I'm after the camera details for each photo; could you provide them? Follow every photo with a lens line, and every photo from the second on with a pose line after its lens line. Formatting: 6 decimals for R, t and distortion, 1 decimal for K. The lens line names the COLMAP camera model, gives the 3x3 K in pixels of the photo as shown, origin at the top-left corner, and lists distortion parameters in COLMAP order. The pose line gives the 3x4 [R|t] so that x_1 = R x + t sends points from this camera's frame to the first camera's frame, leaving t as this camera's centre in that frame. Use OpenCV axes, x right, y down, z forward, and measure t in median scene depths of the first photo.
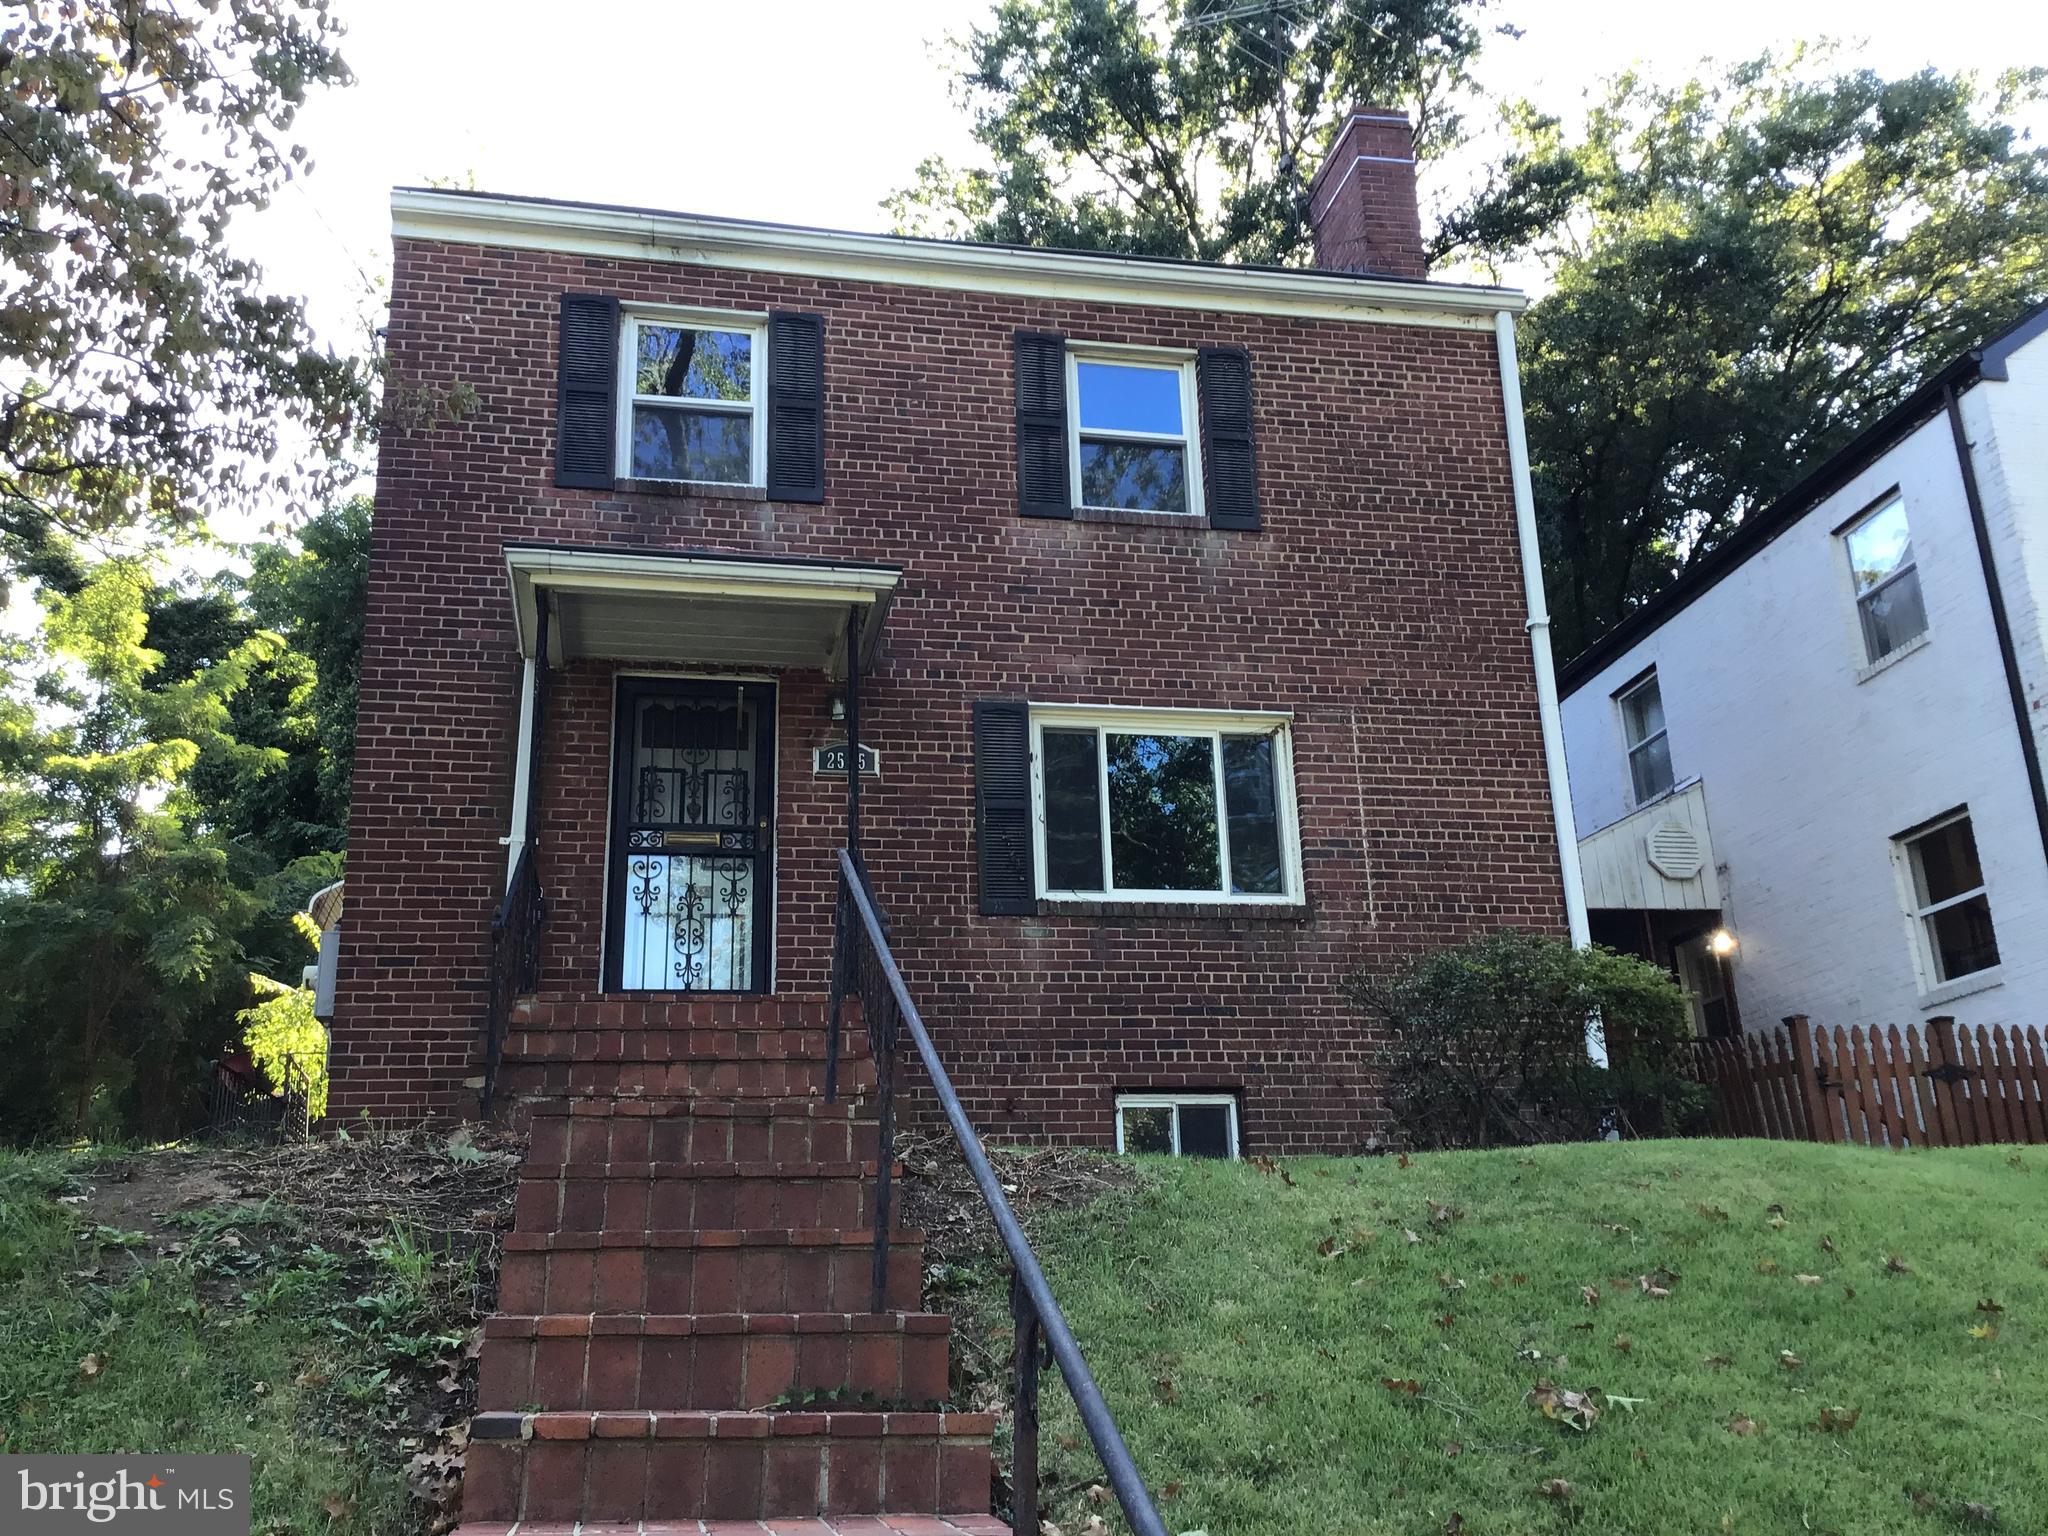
lens RADIAL K [[1834.8, 0, 1023.4], [0, 1834.8, 762.5], [0, 0, 1]] dist [0.115562, -0.175568]
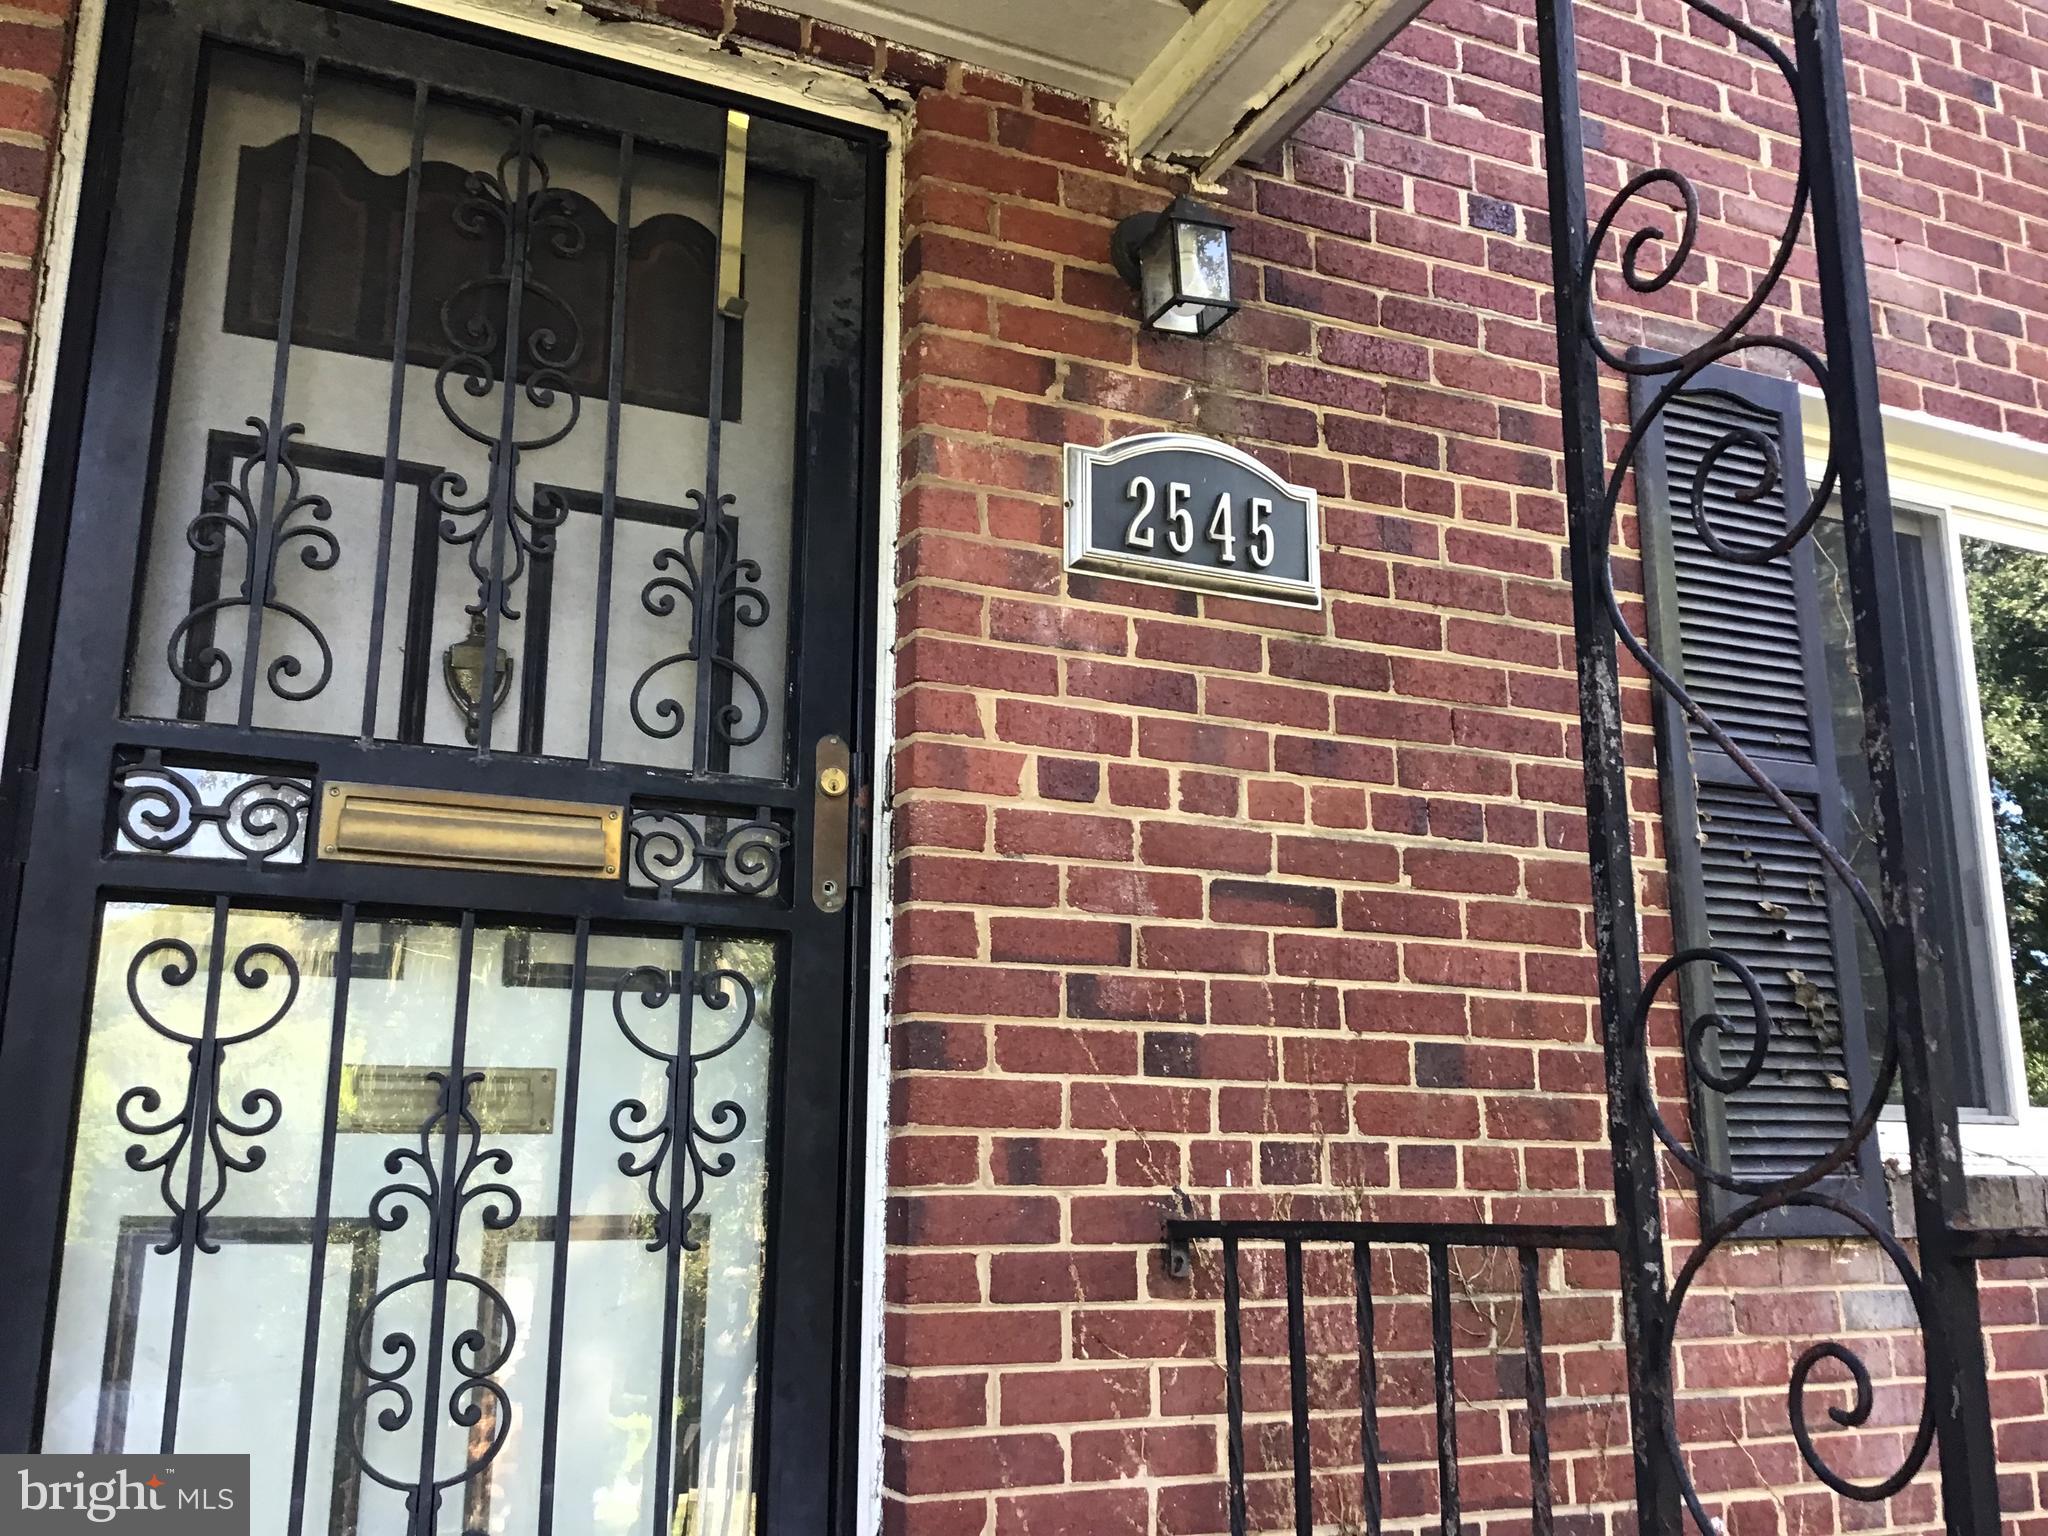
lens RADIAL K [[1834.8, 0, 1023.4], [0, 1834.8, 762.5], [0, 0, 1]] dist [0.115562, -0.175568]
pose [[0.971141, 0.084692, 0.222962, -0.154434], [-0.101032, 0.992892, 0.062911, 0.015215], [-0.216049, -0.083621, 0.972795, 0.735692]]
